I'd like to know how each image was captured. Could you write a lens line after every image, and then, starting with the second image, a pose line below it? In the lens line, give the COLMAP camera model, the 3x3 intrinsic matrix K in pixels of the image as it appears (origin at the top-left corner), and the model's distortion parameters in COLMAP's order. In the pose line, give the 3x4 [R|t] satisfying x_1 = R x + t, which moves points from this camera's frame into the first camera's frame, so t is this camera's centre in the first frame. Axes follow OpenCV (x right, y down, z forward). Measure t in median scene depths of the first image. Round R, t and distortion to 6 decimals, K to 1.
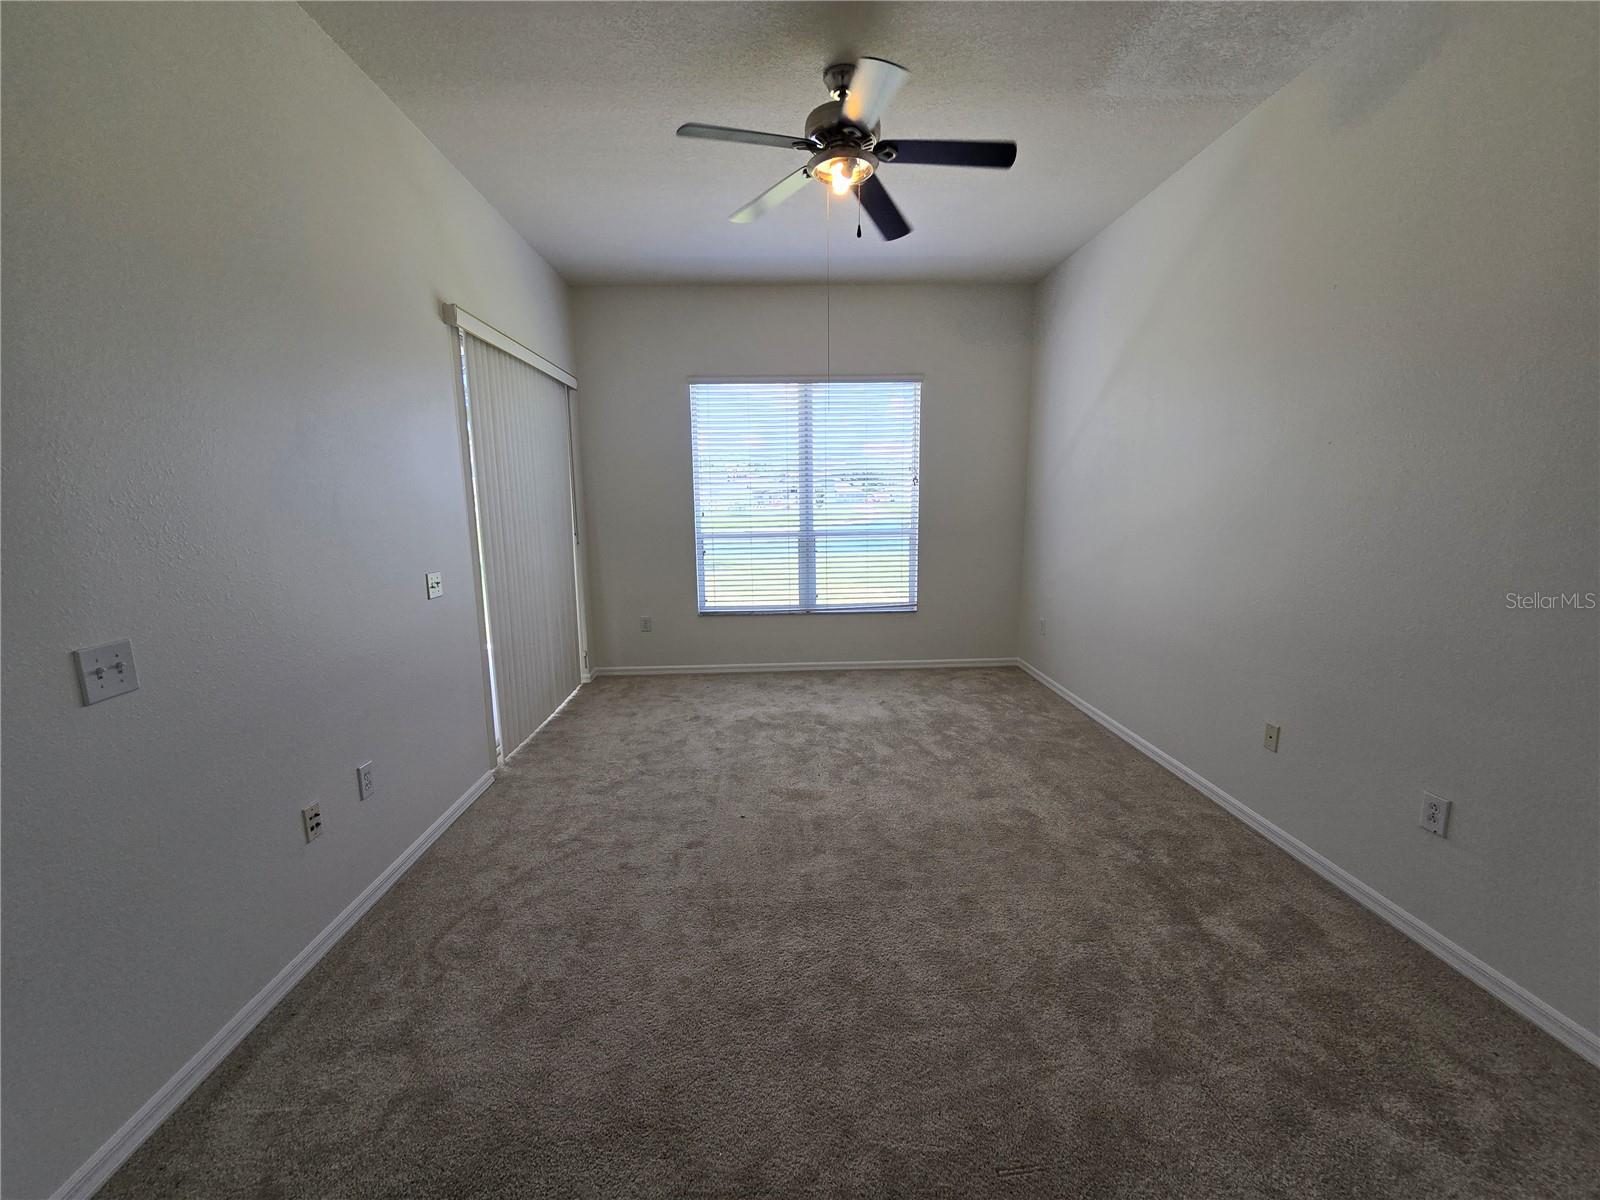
lens RADIAL K [[656.6, 0, 794.8], [0, 656.6, 606.5], [0, 0, 1]] dist [-0.000385, -0.000063]
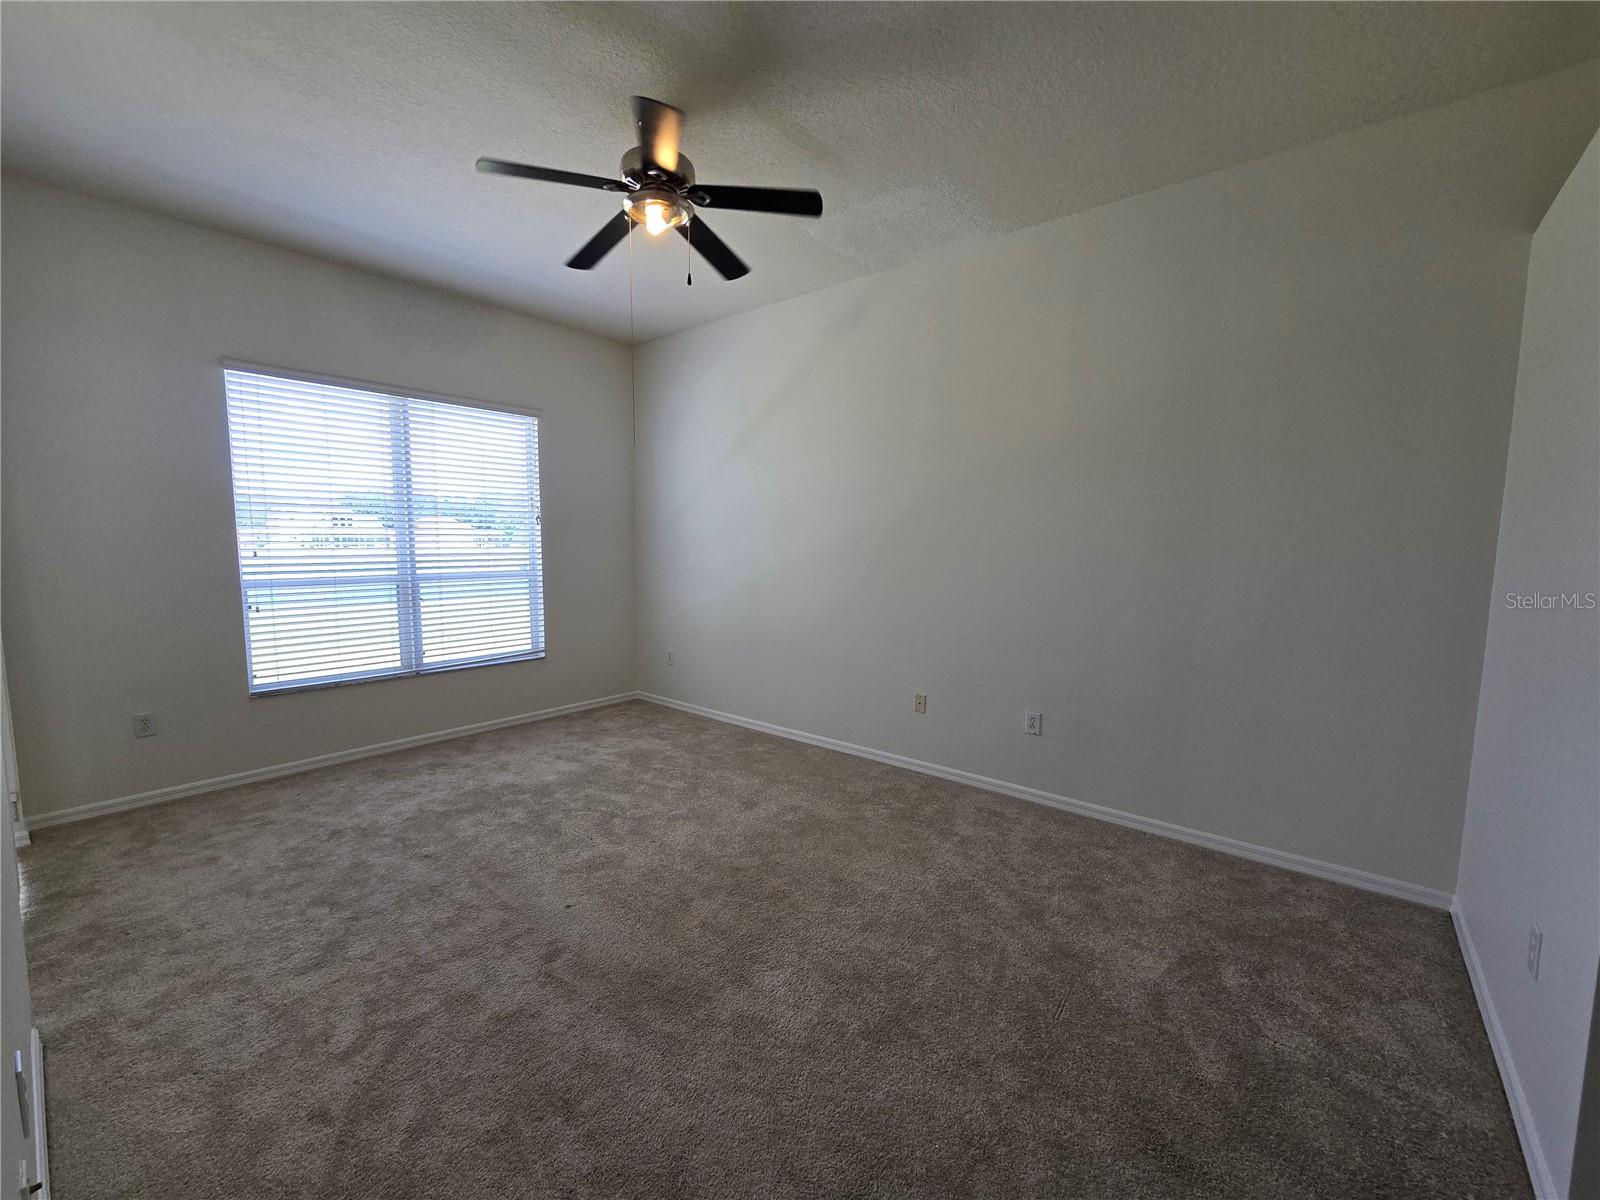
lens RADIAL K [[652.1, 0, 794.7], [0, 652.1, 611.7], [0, 0, 1]] dist [0.000633, 0.000177]
pose [[0.671244, -0.061326, 0.738696, -0.328025], [0.105246, 0.994360, -0.013085, -0.009876], [-0.733727, 0.086528, 0.673912, 0.128590]]
